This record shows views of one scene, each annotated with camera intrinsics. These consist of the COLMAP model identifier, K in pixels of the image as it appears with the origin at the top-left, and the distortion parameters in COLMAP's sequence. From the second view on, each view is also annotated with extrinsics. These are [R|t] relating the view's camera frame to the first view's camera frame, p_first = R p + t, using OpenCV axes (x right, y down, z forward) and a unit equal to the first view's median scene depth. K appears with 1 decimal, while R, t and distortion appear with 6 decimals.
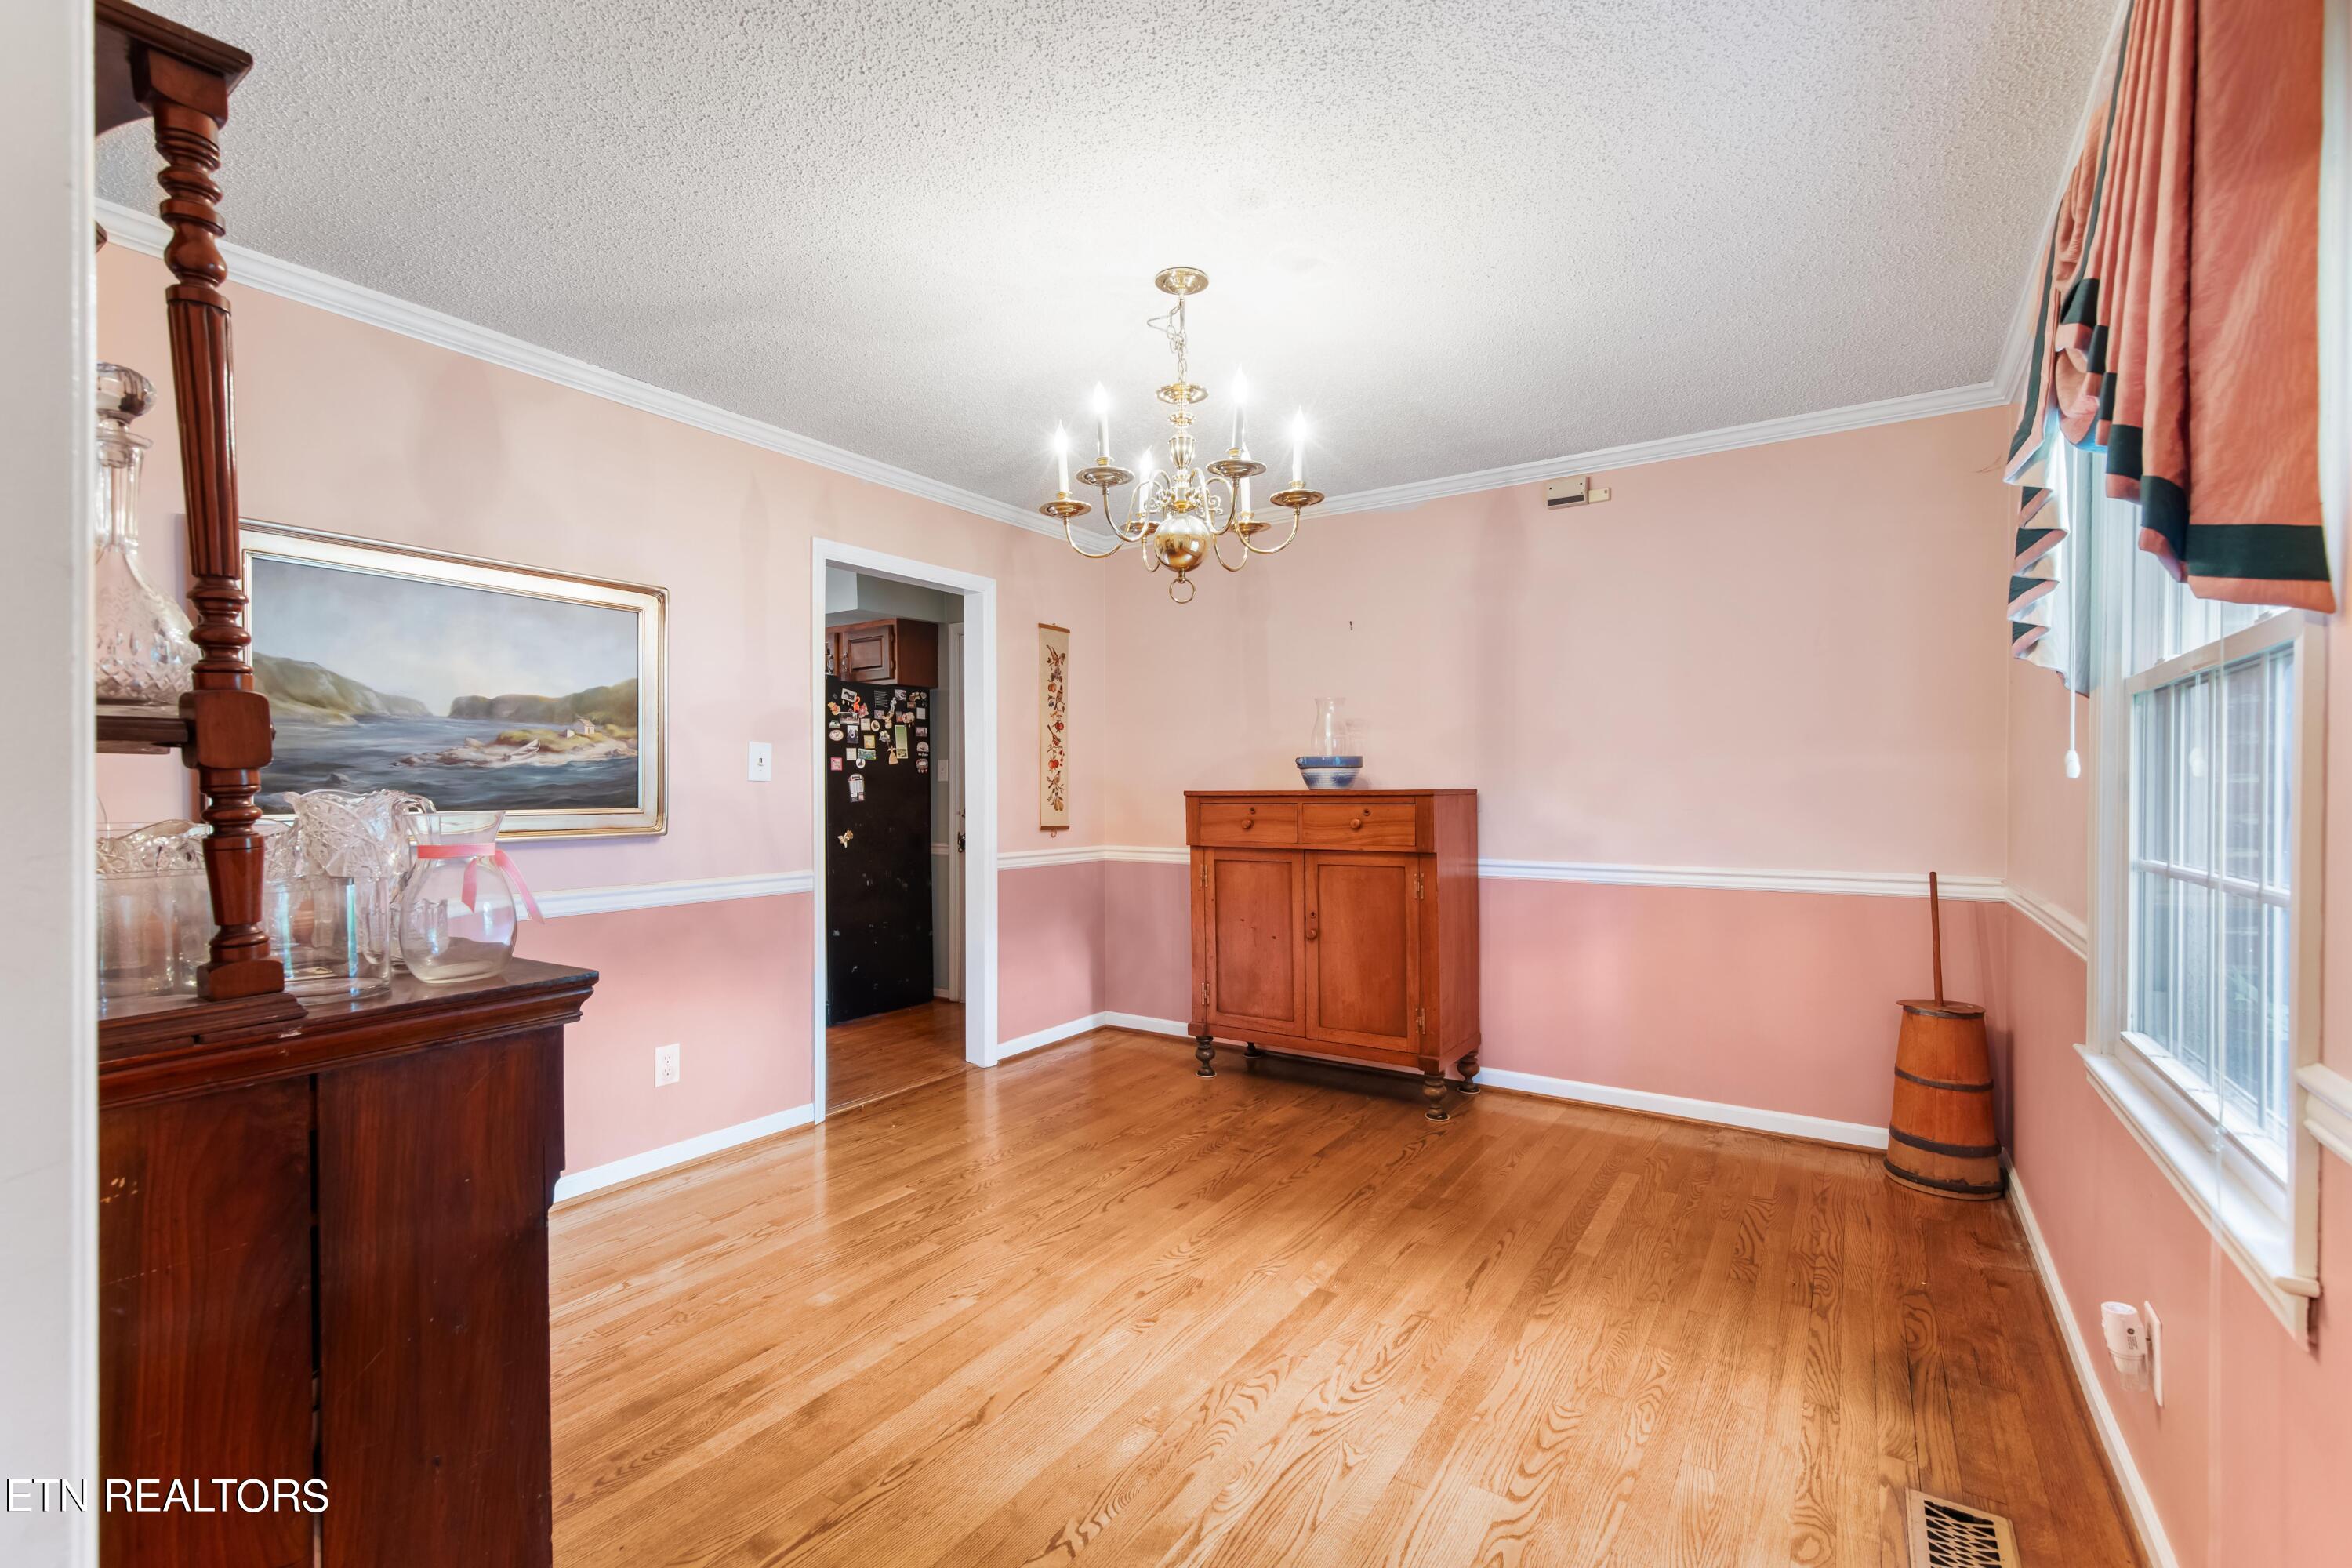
lens RADIAL K [[1025.2, 0, 1179.5], [0, 1025.2, 790.1], [0, 0, 1]] dist [-0.000781, -0.000067]
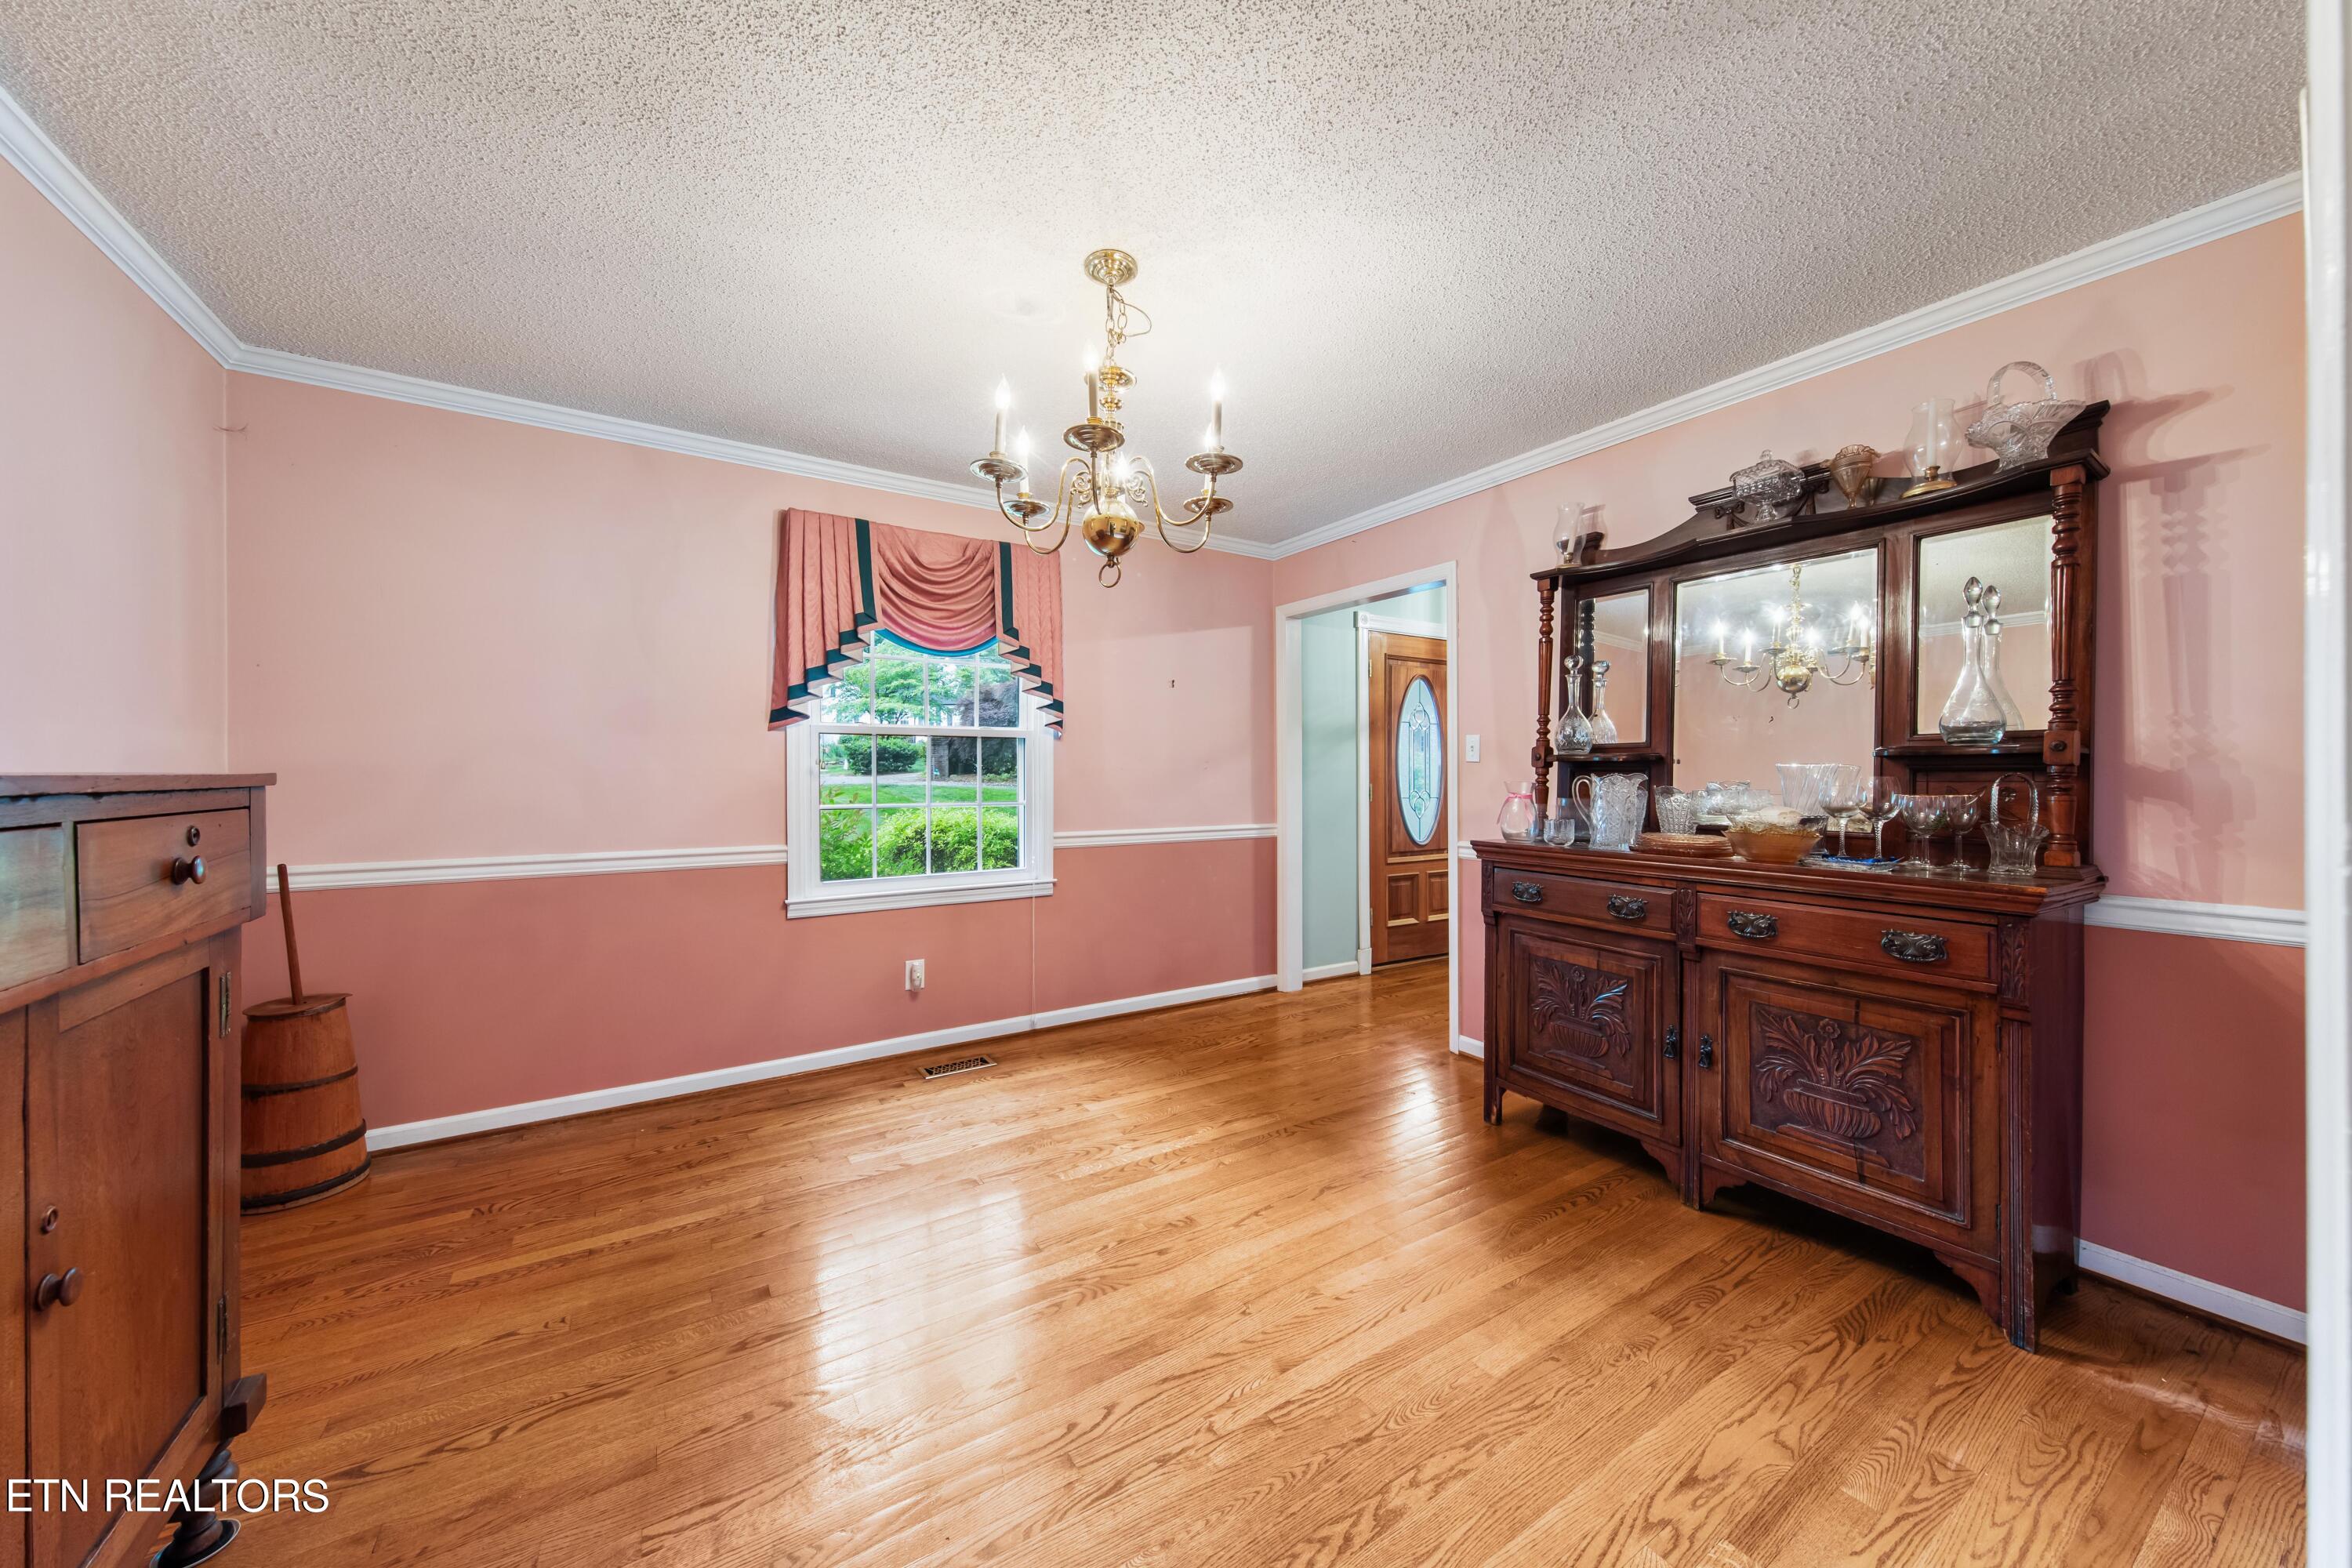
lens RADIAL K [[821.5, 0, 1174.1], [0, 821.5, 780.7], [0, 0, 1]] dist [0.000299, 0.000011]
pose [[-0.915500, 0.003552, 0.402302, -0.358069], [0.007535, 0.999937, 0.008319, 0.005652], [-0.402247, 0.010648, -0.915469, 1.624492]]
